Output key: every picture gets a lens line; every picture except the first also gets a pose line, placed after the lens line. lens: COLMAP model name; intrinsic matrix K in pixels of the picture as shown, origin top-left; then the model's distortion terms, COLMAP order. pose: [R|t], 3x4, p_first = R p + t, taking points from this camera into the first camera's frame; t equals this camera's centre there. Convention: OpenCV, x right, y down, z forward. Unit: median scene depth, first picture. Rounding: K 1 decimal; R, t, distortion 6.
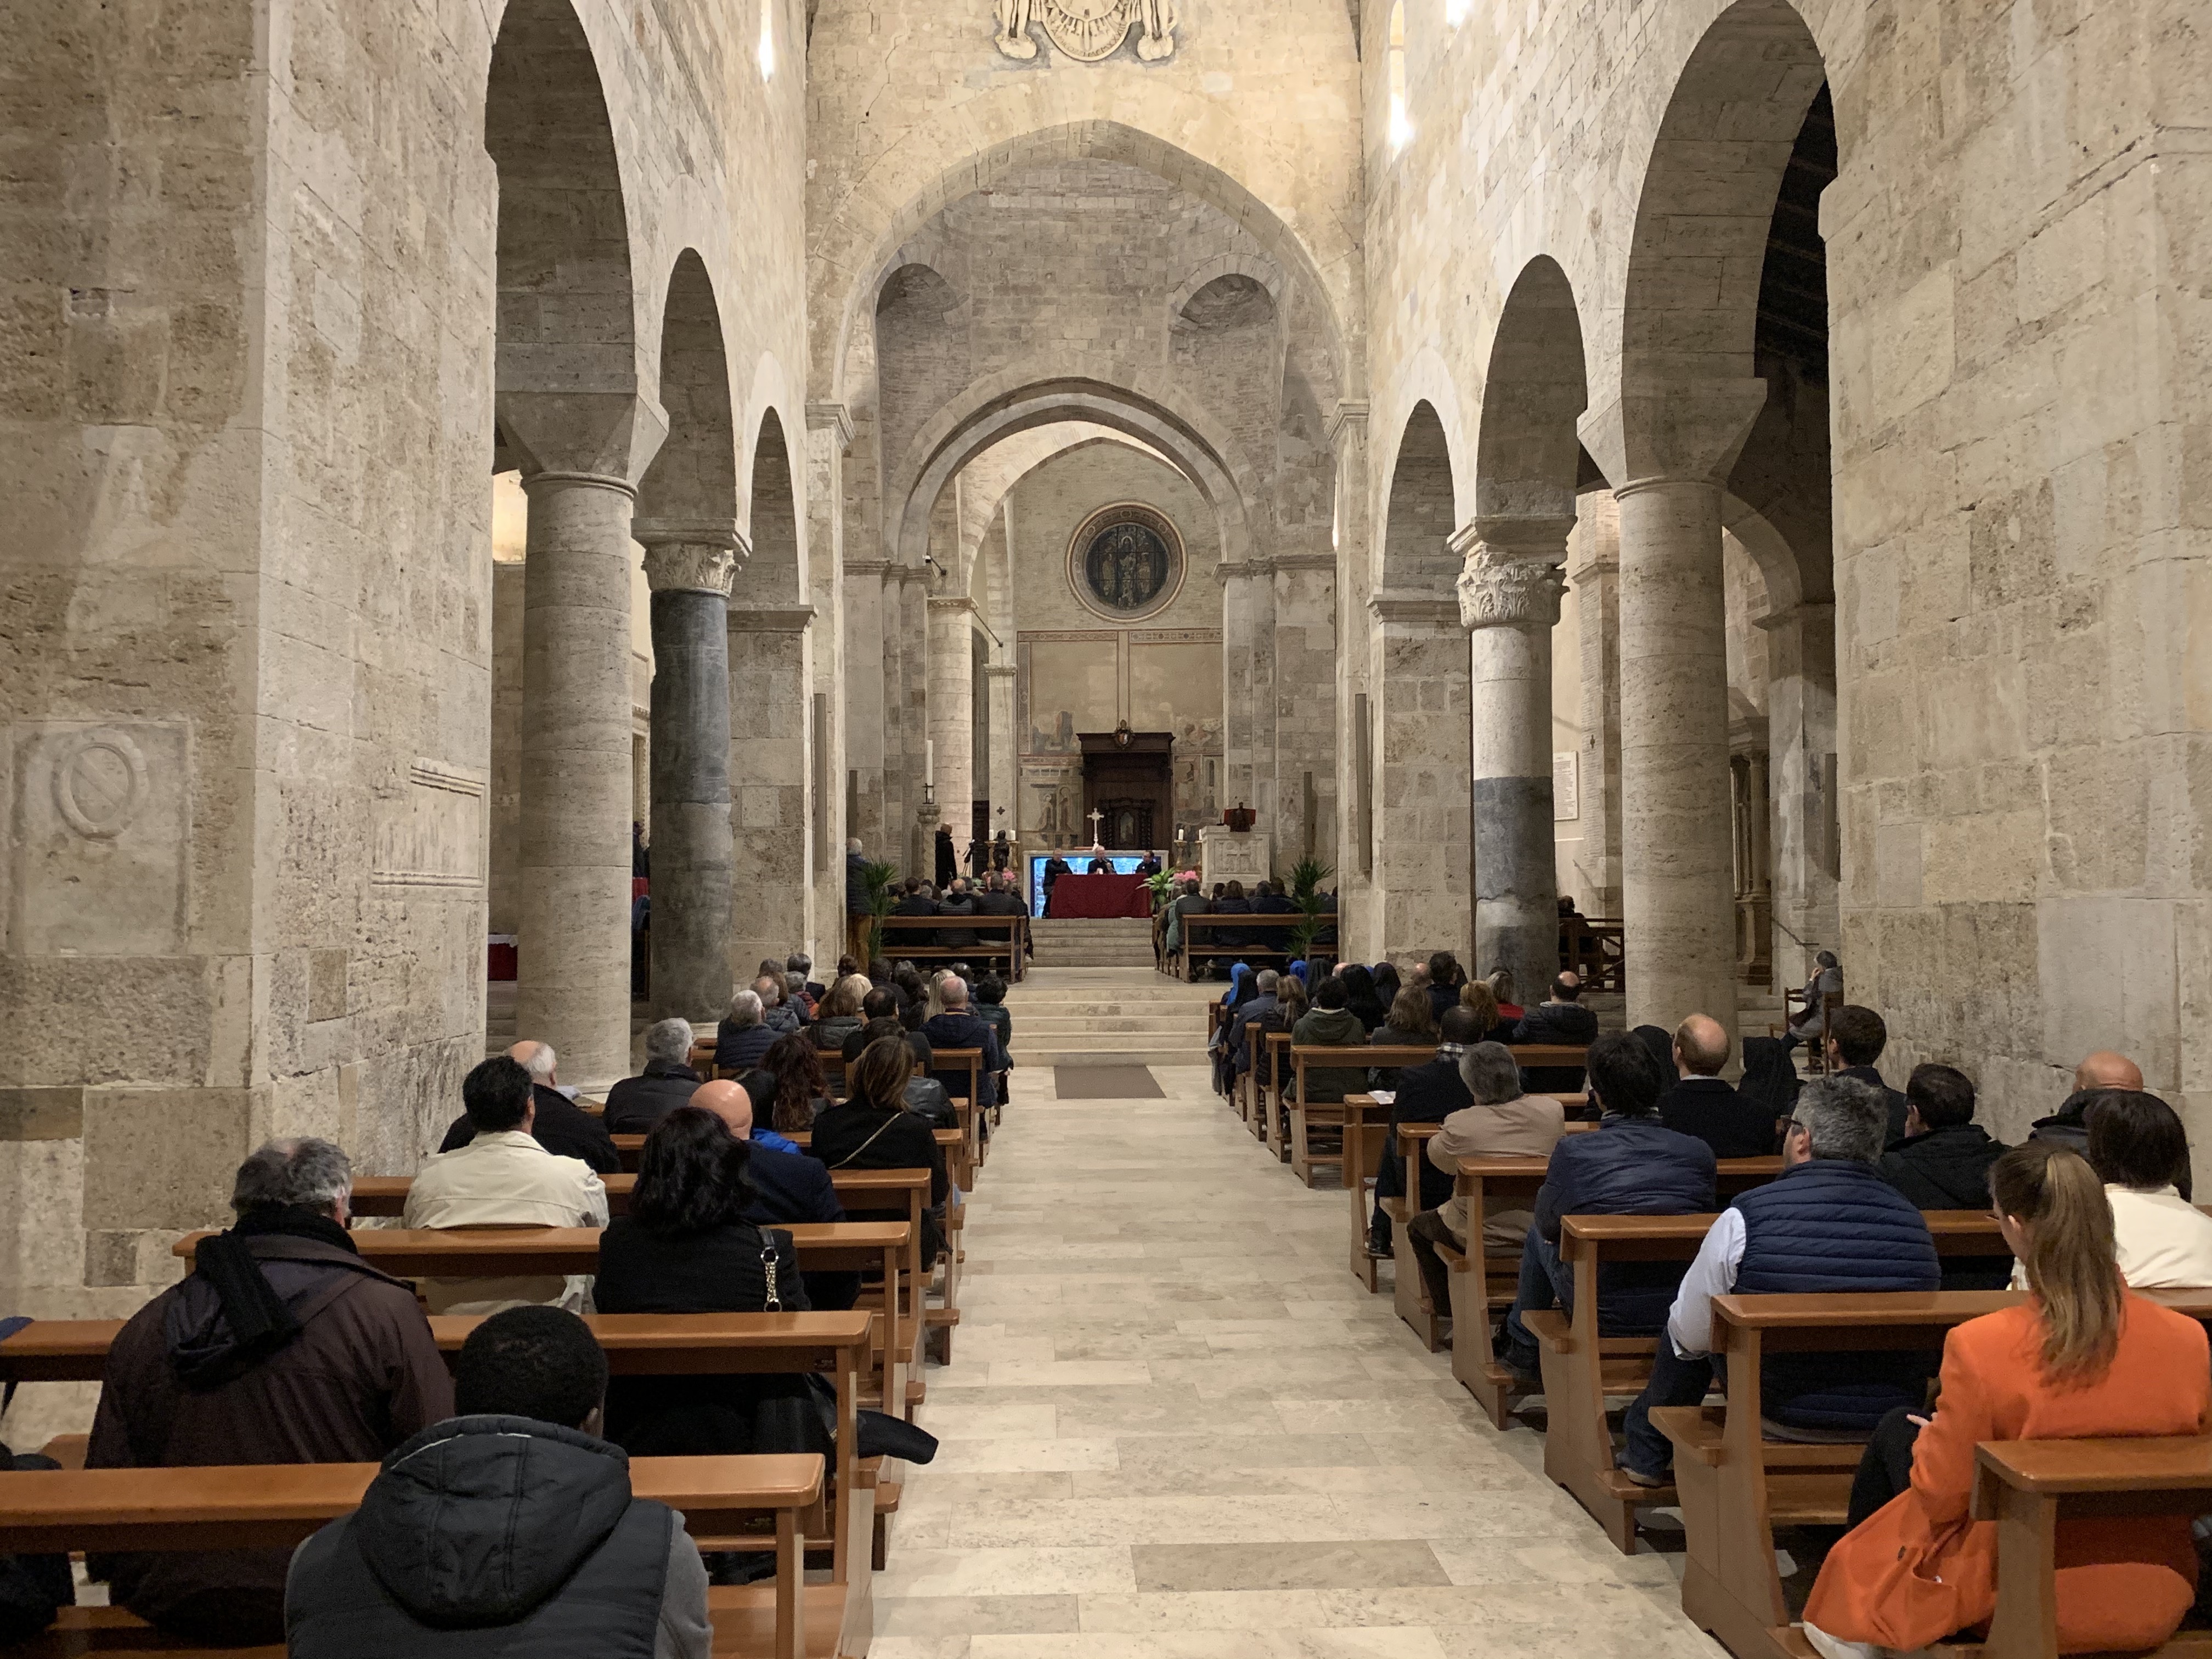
lens RADIAL K [[1809.2, 0, 1106.4], [0, 1809.2, 837.4], [0, 0, 1]] dist [0.114432, 0.001342]
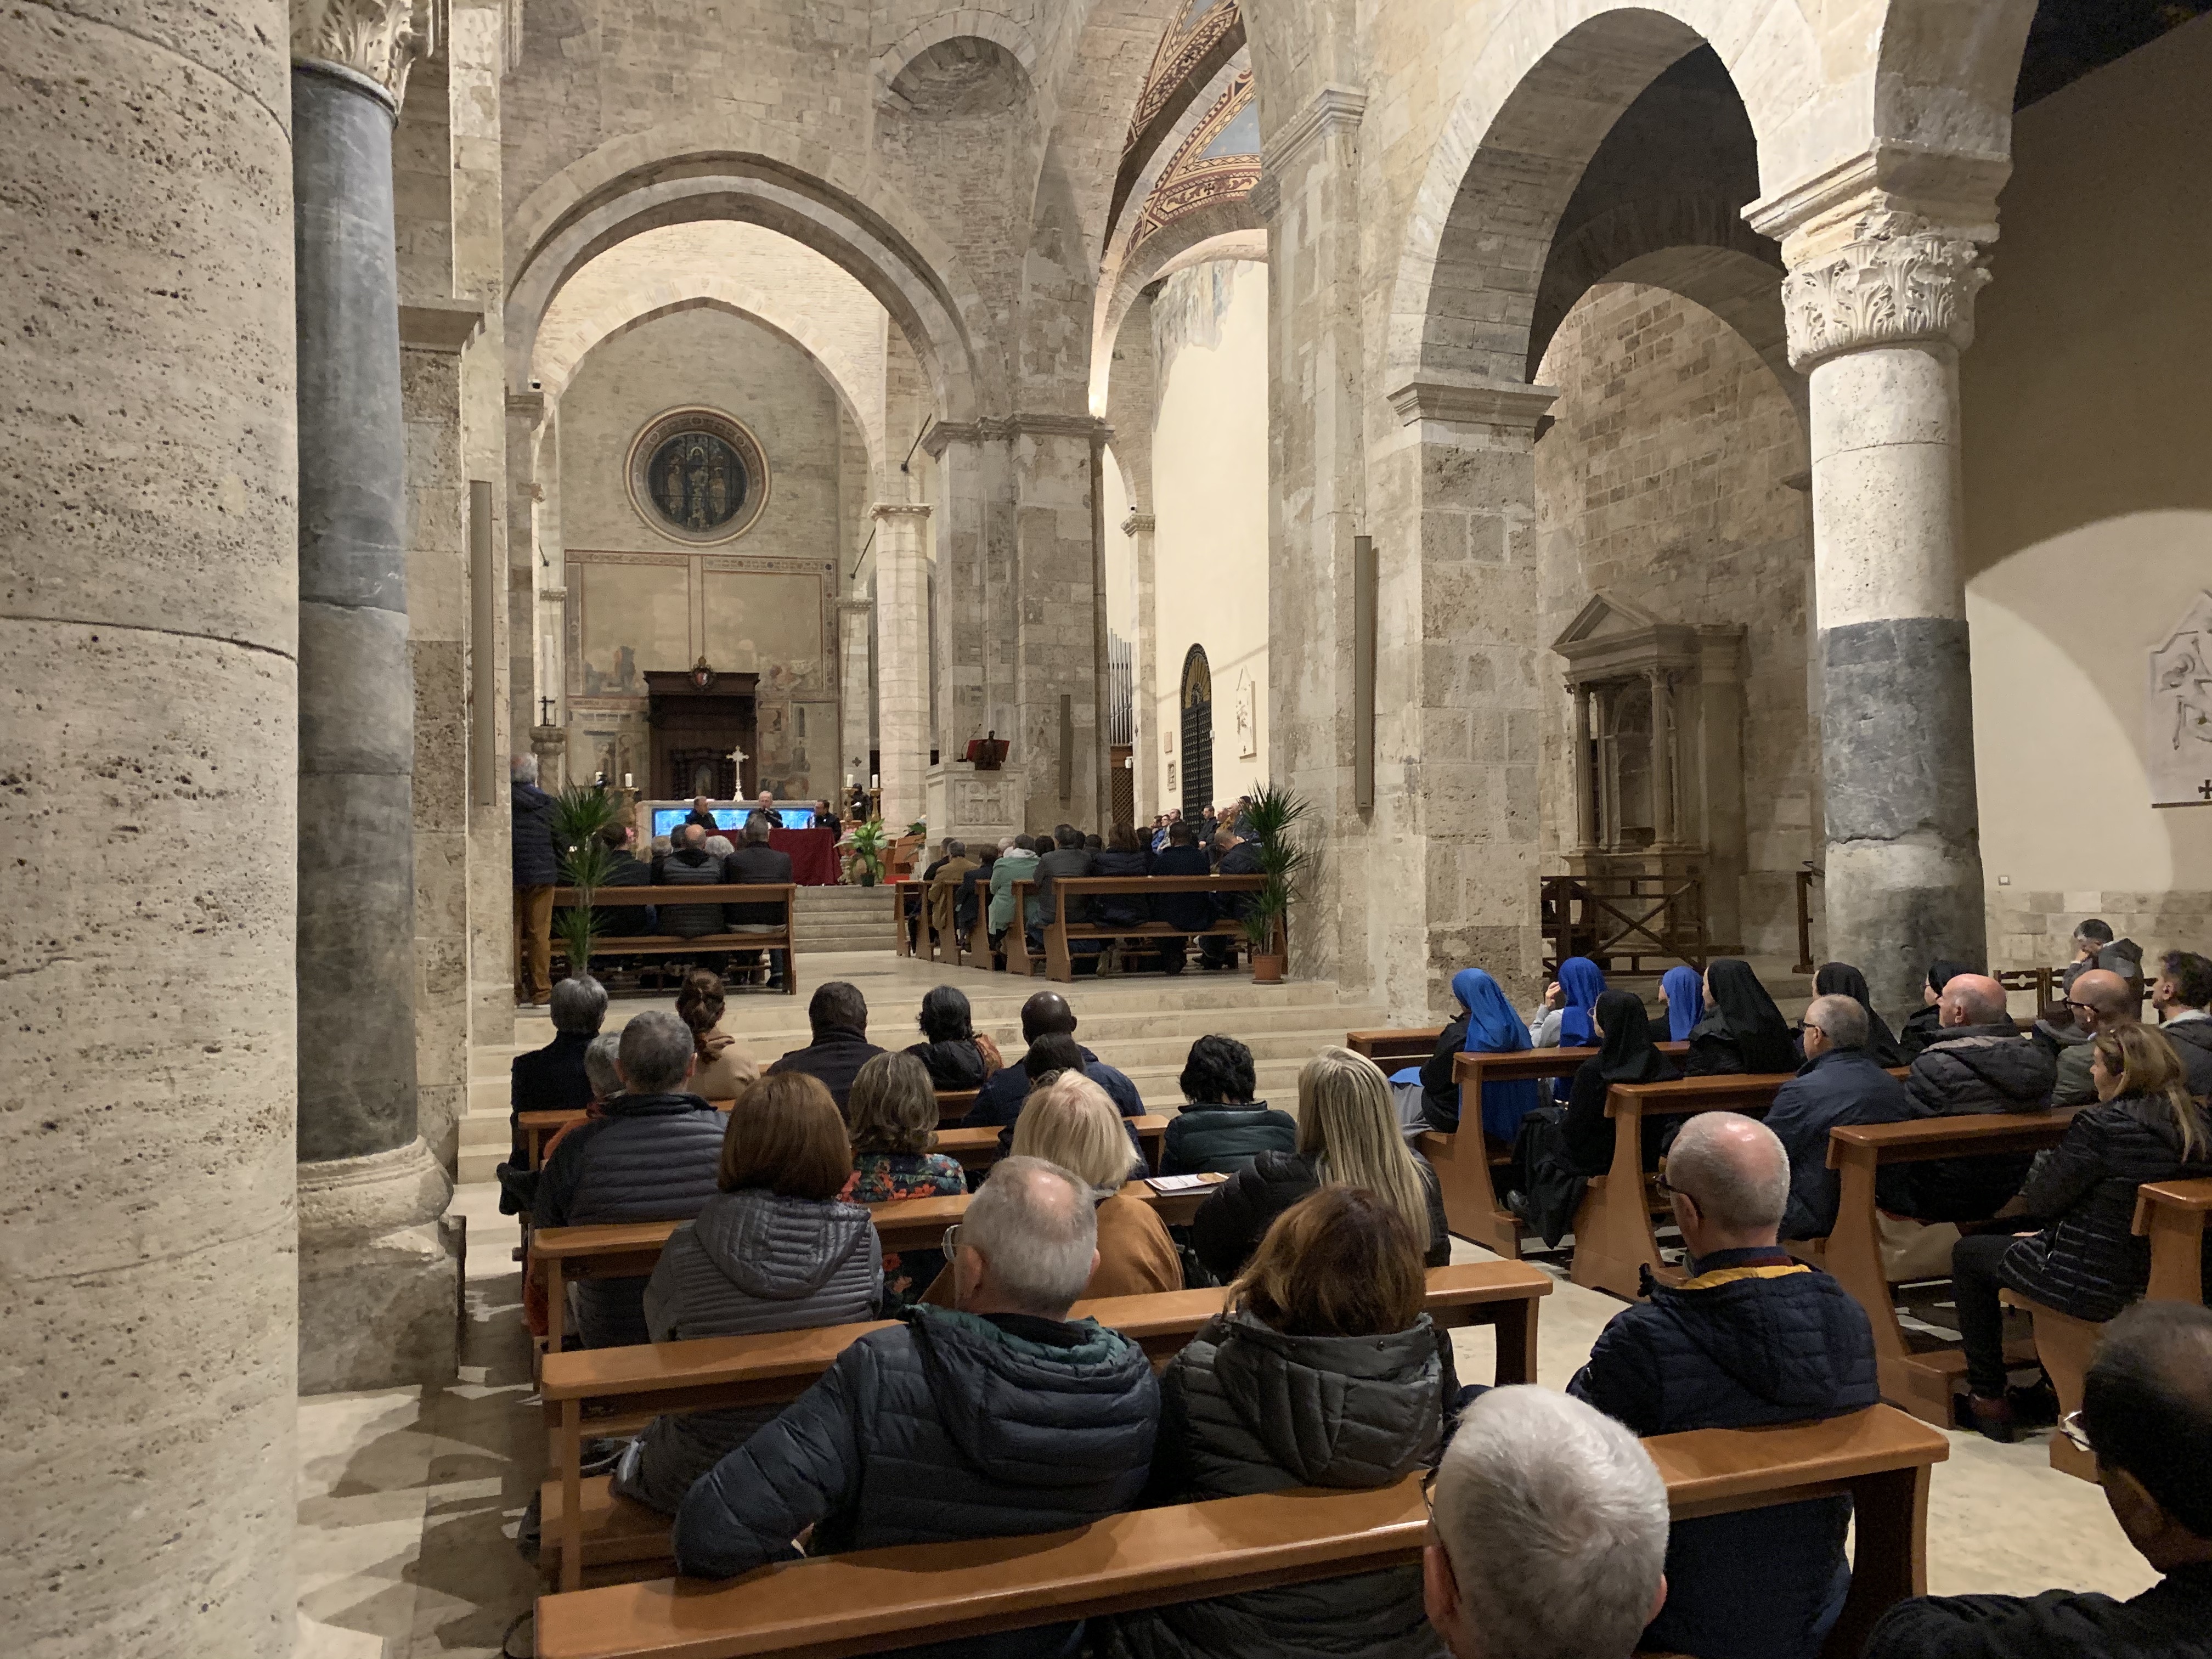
lens RADIAL K [[1693.4, 0, 1109.1], [0, 1693.4, 822.3], [0, 0, 1]] dist [0.038209, -0.042756]
pose [[0.952229, -0.001260, 0.305383, -0.088759], [-0.000897, 0.999976, 0.006923, 0.013088], [-0.305384, -0.006866, 0.952204, 0.298131]]
